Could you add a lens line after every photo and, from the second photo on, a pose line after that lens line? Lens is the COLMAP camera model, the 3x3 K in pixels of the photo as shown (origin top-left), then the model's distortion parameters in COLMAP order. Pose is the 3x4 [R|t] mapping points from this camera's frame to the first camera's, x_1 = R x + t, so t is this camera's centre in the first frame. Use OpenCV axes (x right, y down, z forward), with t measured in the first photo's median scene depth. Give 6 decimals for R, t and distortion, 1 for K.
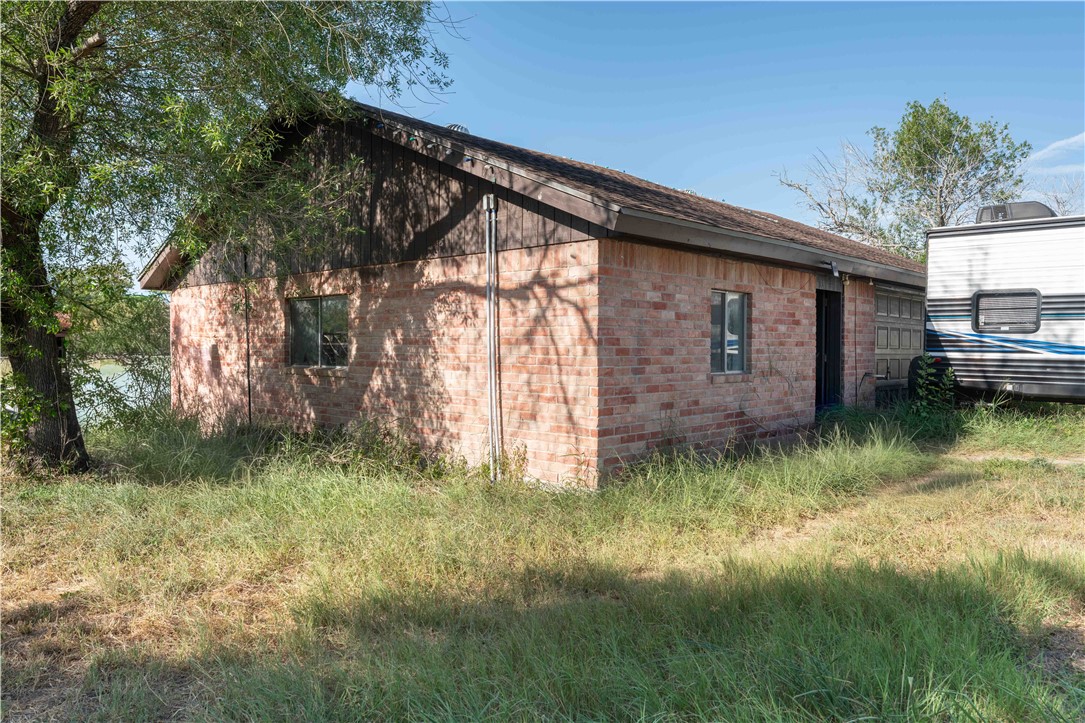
lens RADIAL K [[791.3, 0, 542.5], [0, 791.3, 361.5], [0, 0, 1]] dist [0.003710, 0.001220]
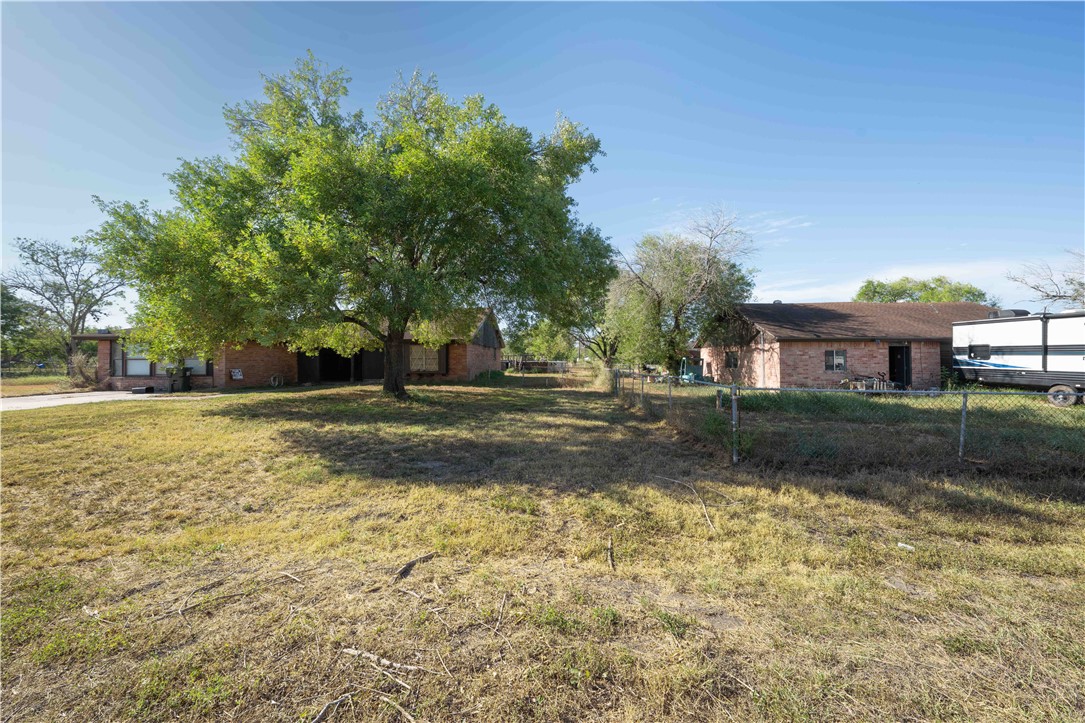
lens RADIAL K [[380.8, 0, 542.5], [0, 380.8, 361.5], [0, 0, 1]] dist [-0.007522, -0.000094]
pose [[0.630918, 0.005949, -0.775826, 0.726339], [-0.013483, 0.999904, -0.003298, -0.005714], [0.775732, 0.012541, 0.630938, -1.176888]]
